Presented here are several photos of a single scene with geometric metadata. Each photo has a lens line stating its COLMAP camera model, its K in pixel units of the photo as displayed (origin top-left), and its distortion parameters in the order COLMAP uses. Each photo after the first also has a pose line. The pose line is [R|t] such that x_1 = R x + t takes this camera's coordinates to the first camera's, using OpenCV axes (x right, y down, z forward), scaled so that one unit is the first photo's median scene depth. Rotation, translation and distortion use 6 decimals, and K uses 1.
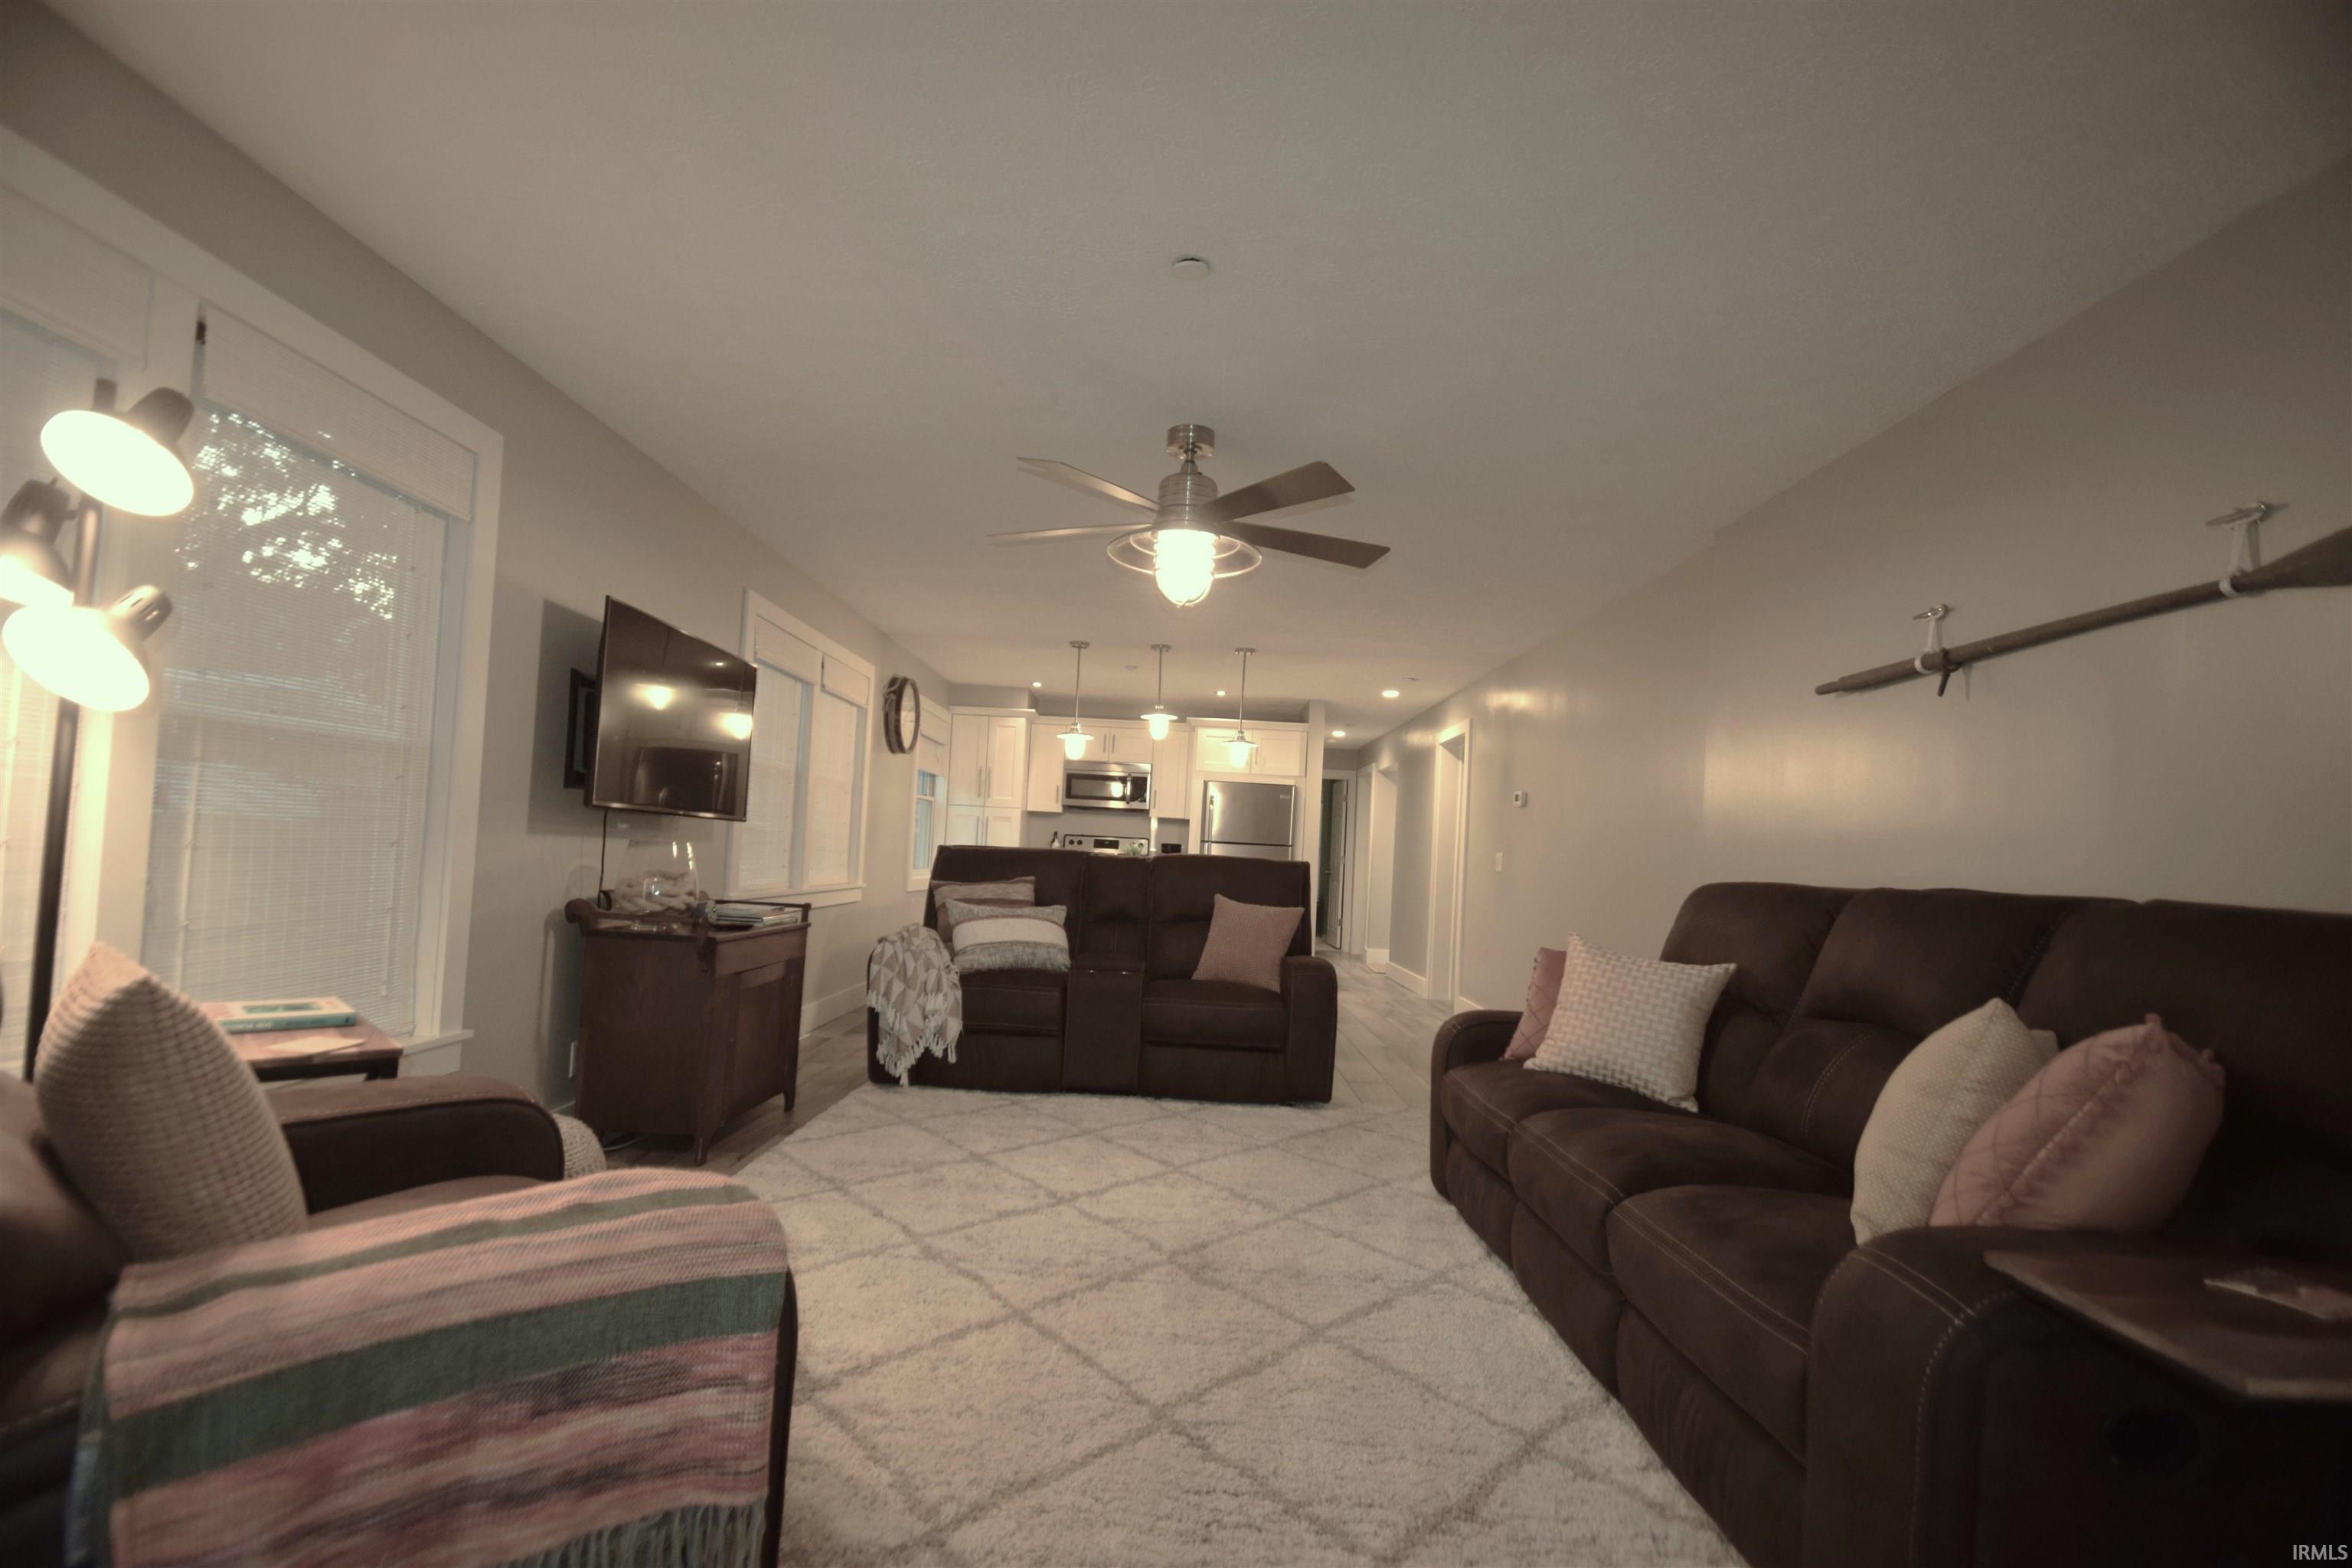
lens RADIAL K [[1027.0, 0, 1159.5], [0, 1027.0, 820.5], [0, 0, 1]] dist [-0.013147, -0.000560]
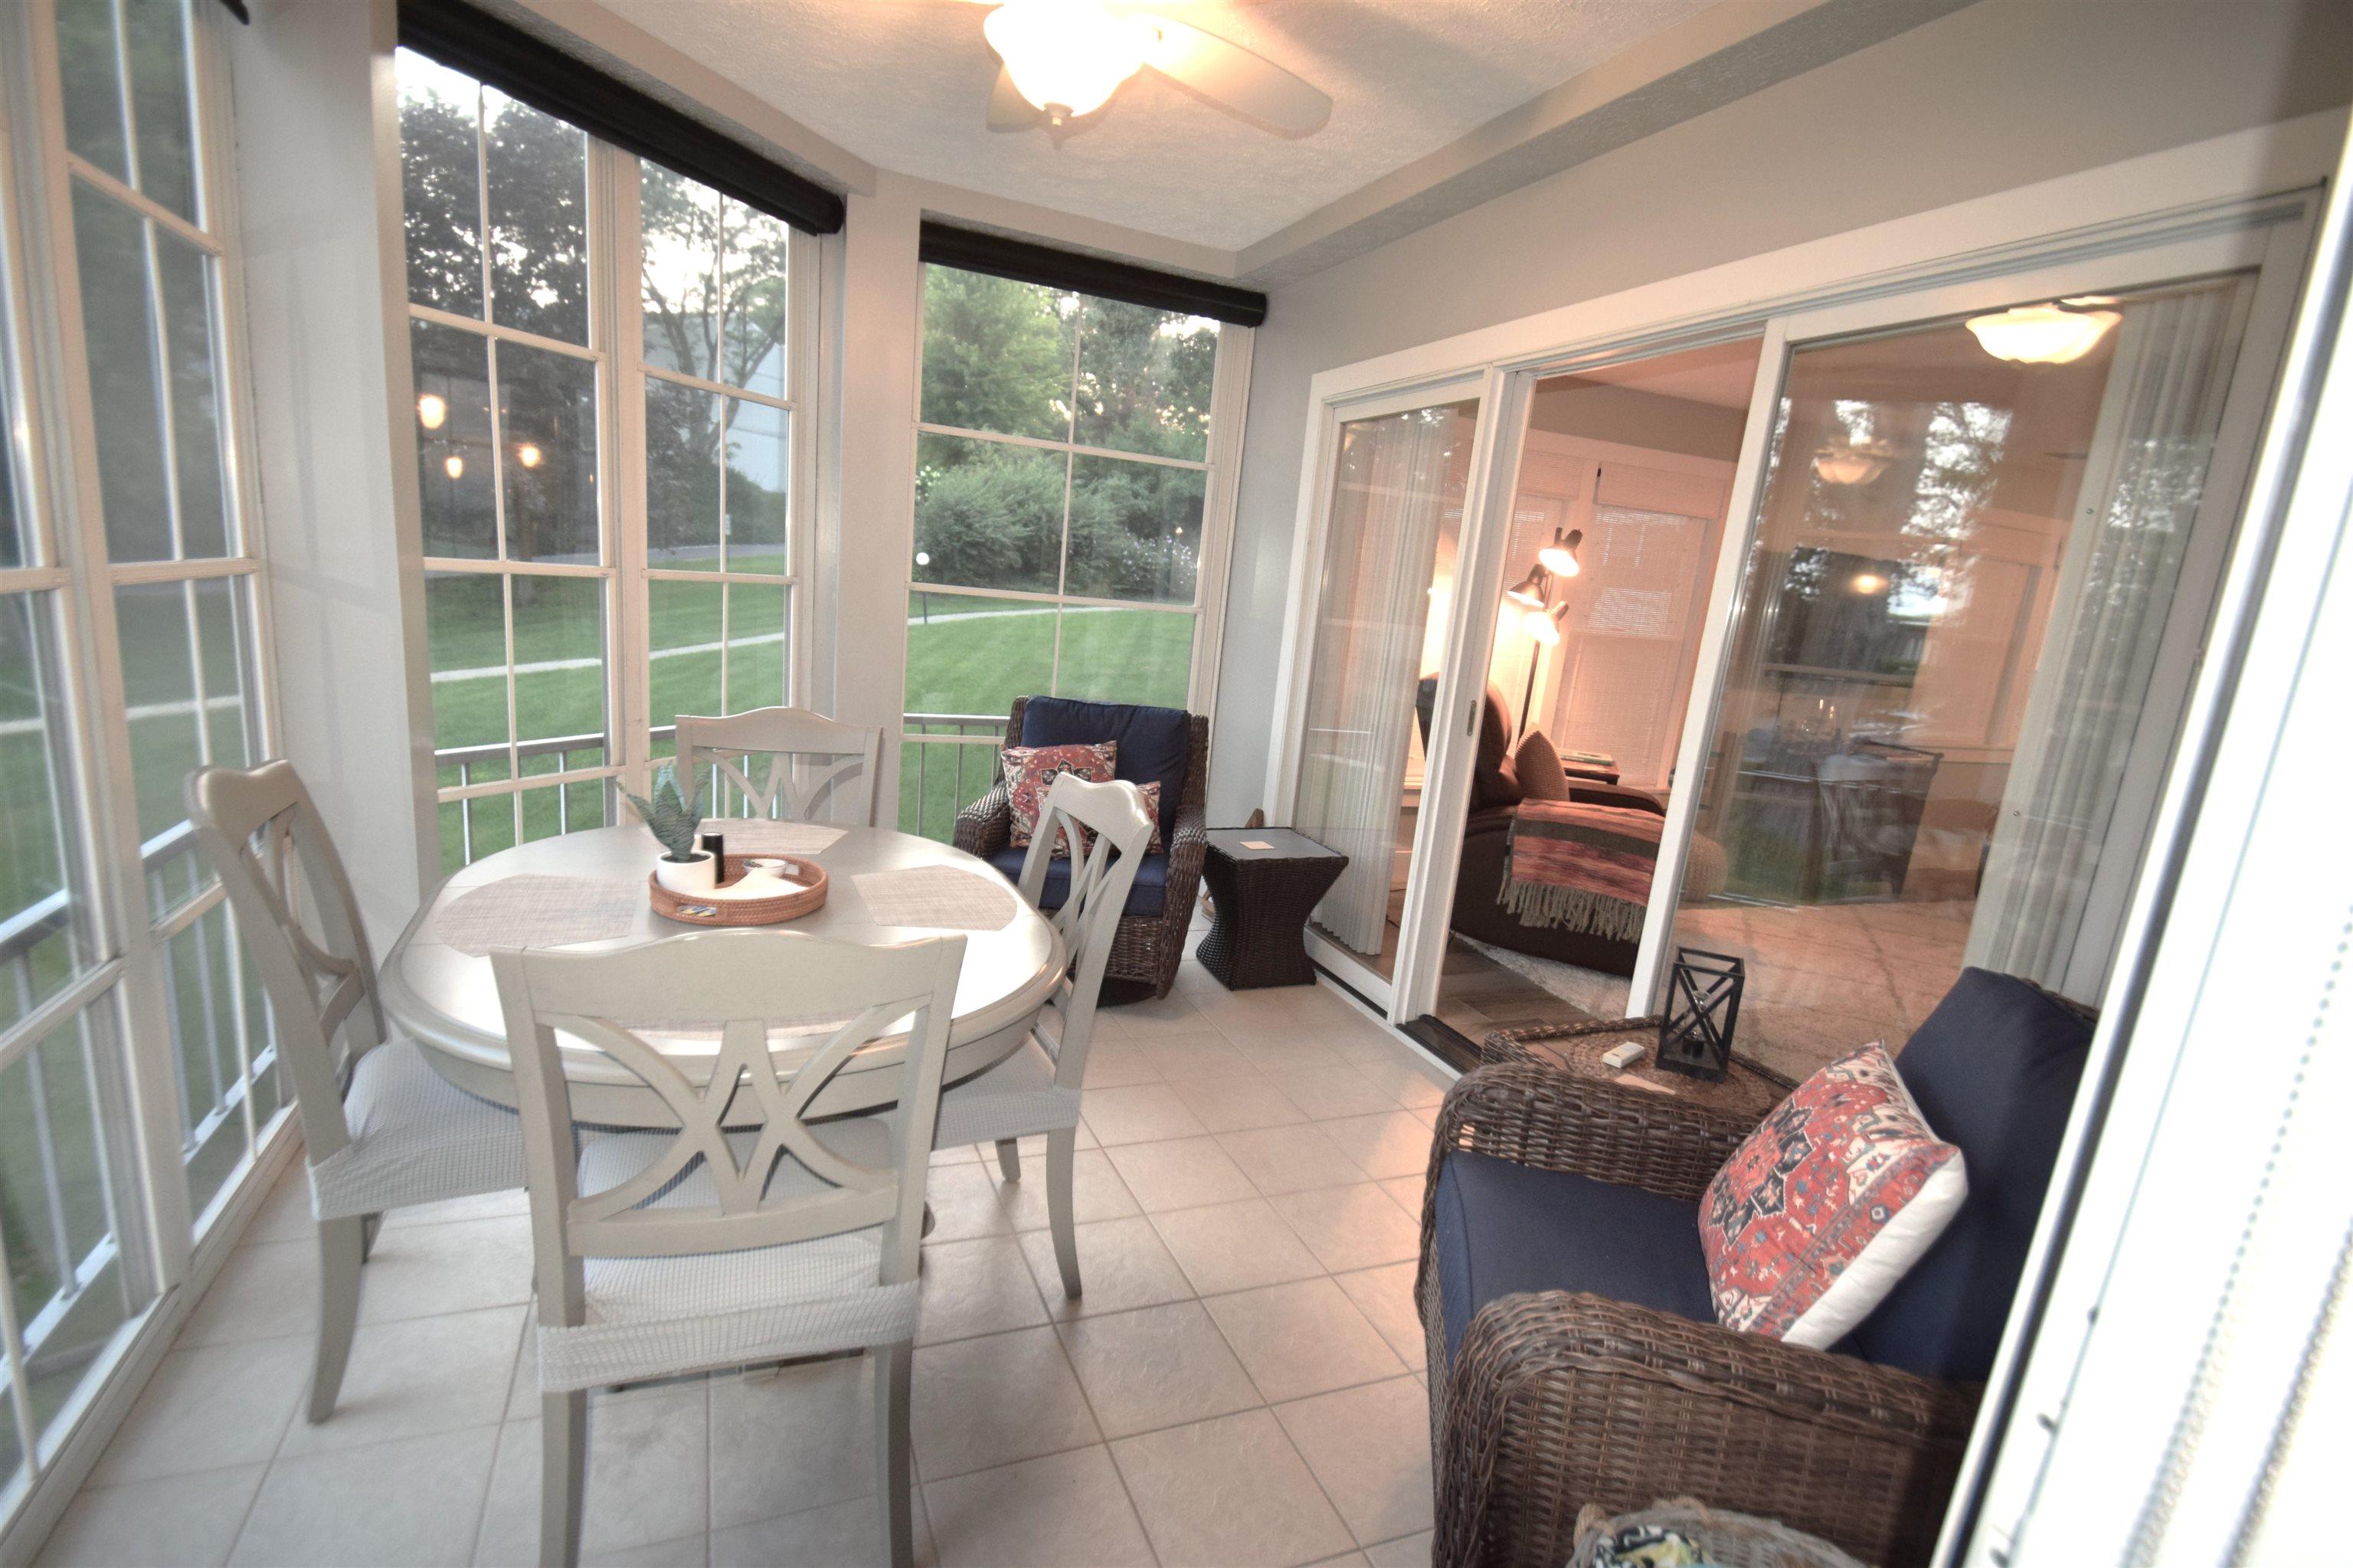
lens RADIAL K [[1027.5, 0, 1160.0], [0, 1027.5, 820.6], [0, 0, 1]] dist [-0.013147, -0.000560]
pose [[0.356986, 0.186030, -0.915398, 1.854473], [-0.036772, 0.982008, 0.185226, -0.146882], [0.933386, -0.032463, 0.357404, -1.527964]]
